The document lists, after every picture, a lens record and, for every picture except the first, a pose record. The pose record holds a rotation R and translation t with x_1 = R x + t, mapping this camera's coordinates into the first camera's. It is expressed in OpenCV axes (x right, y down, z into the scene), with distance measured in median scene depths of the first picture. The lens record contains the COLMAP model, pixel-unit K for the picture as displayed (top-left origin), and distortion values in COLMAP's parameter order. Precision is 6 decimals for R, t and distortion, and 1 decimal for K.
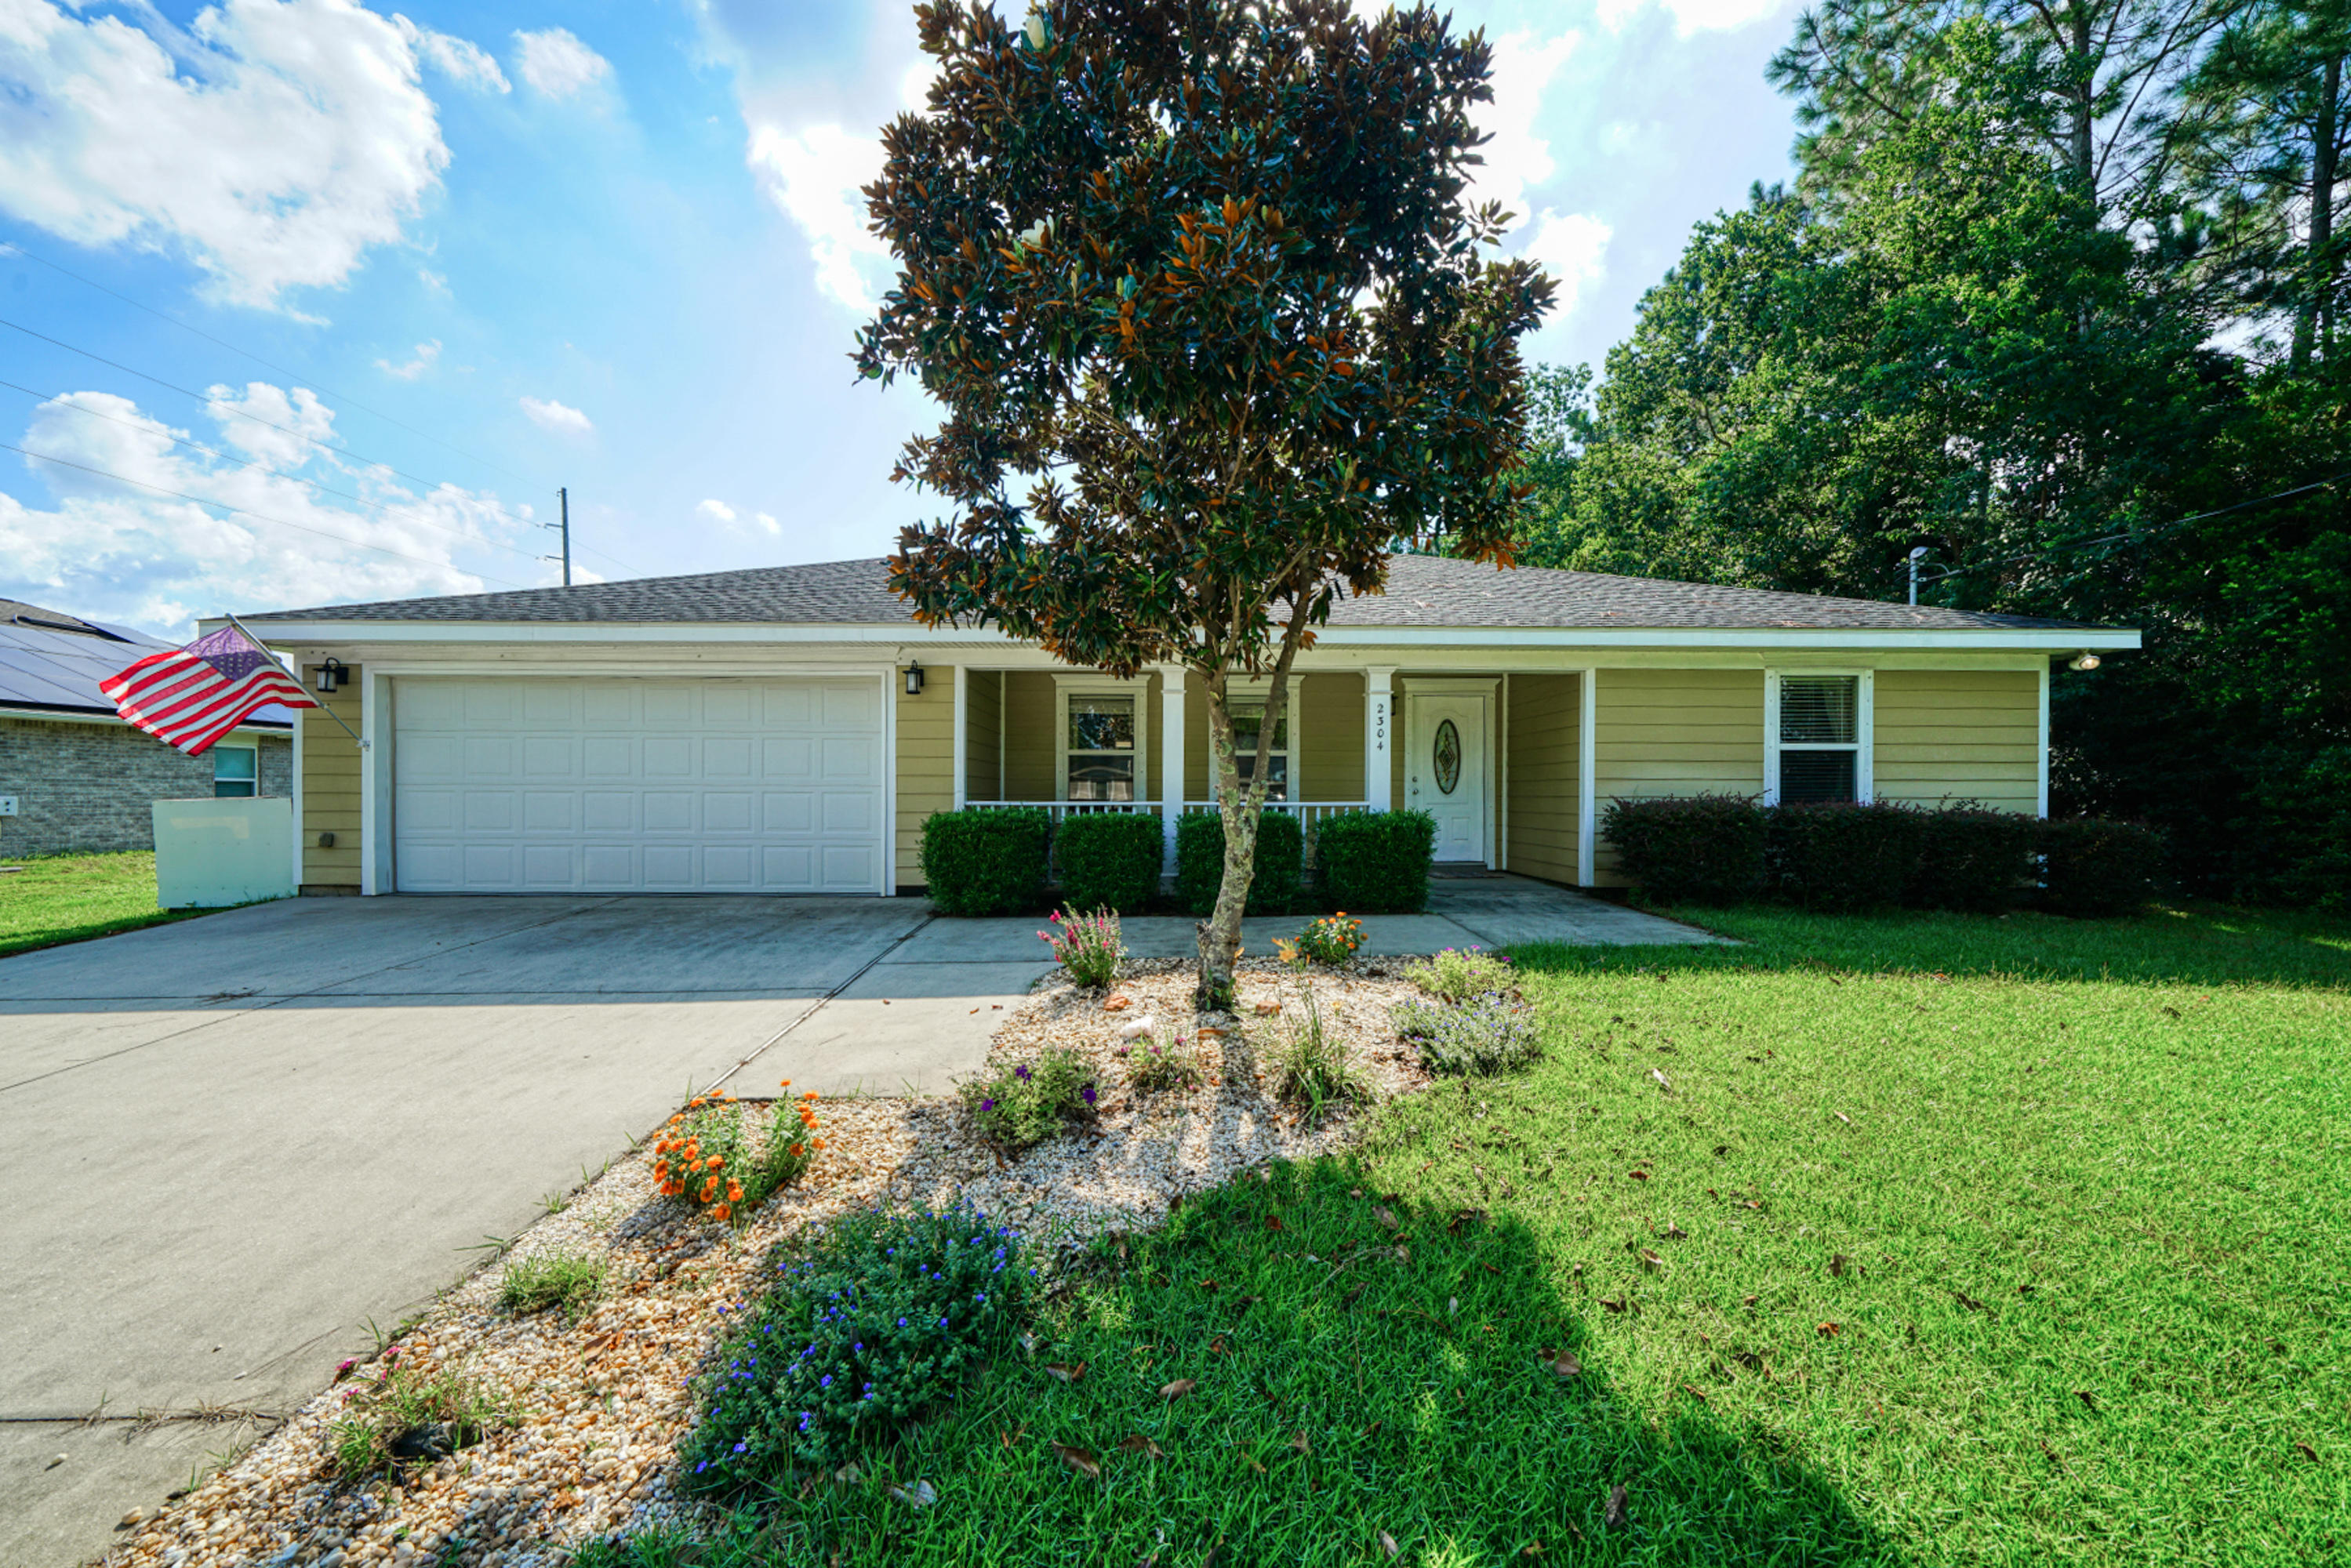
lens RADIAL K [[803.1, 0, 1179.1], [0, 803.1, 798.5], [0, 0, 1]] dist [-0.002395, -0.000140]
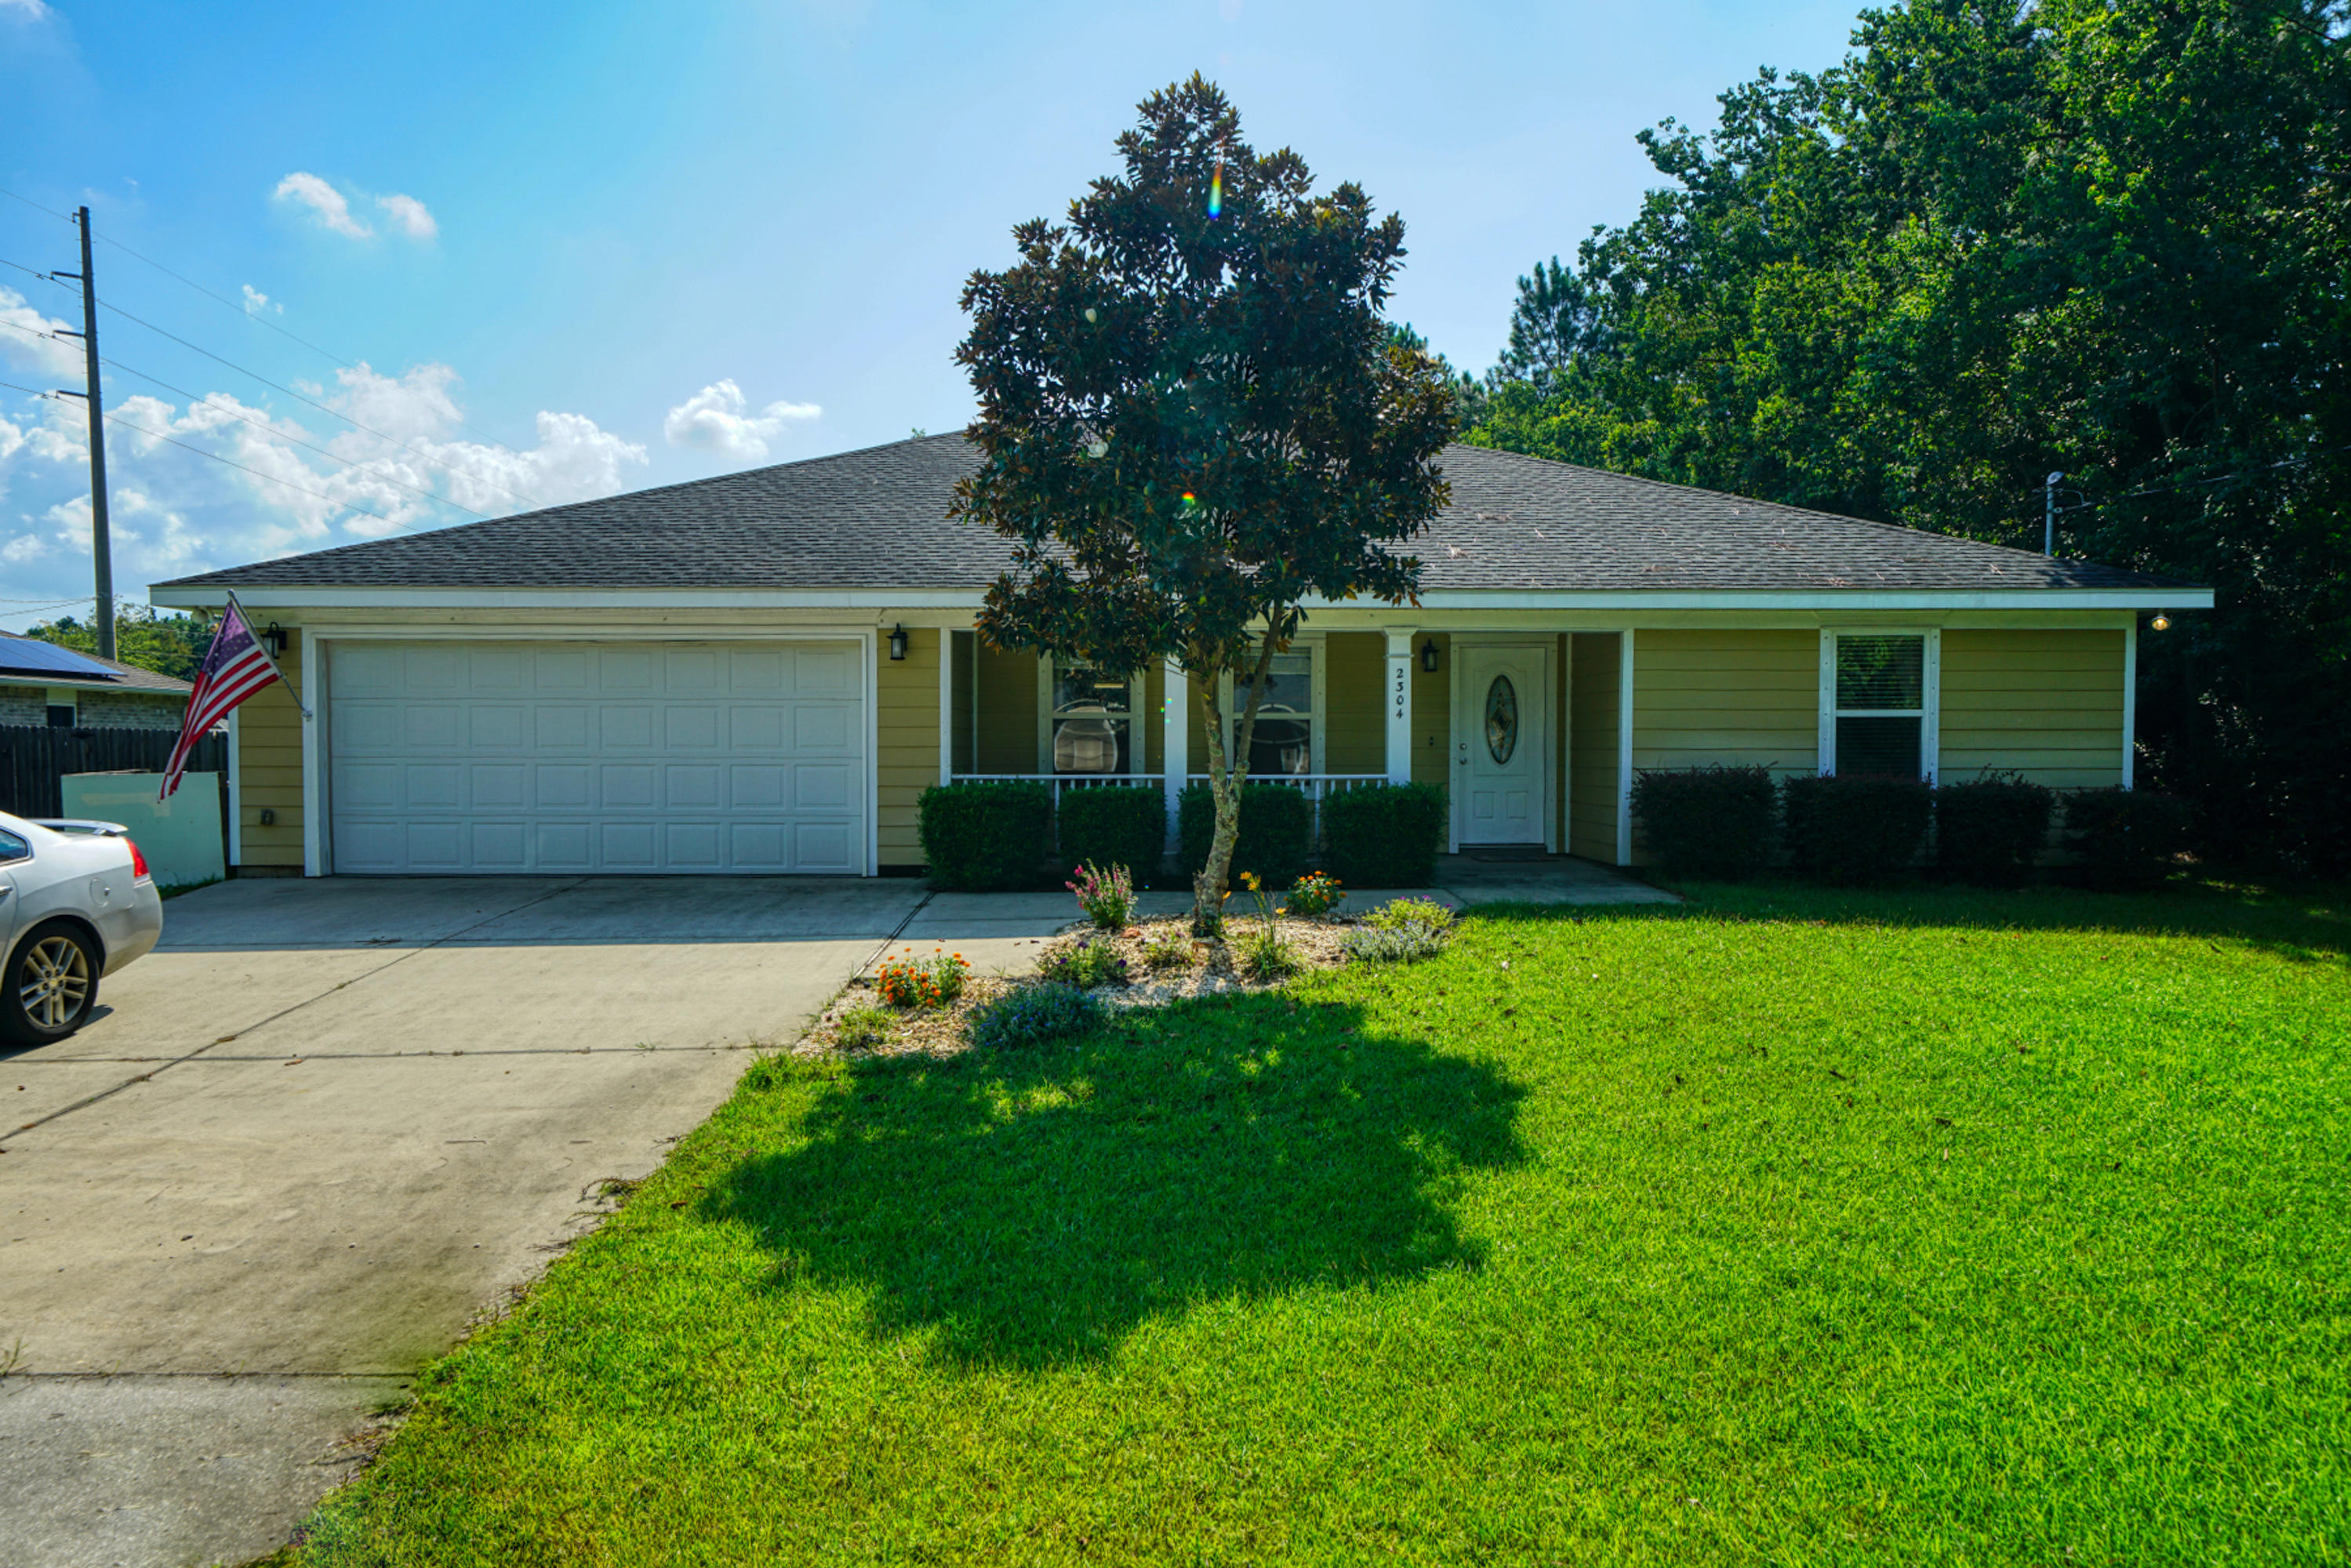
lens RADIAL K [[1586.1, 0, 1179.7], [0, 1586.1, 768.6], [0, 0, 1]] dist [-0.004331, -0.001777]
pose [[0.999977, -0.001774, -0.006591, 0.009293], [0.001810, 0.999984, 0.005419, -0.012933], [0.006582, -0.005431, 0.999964, -0.834280]]
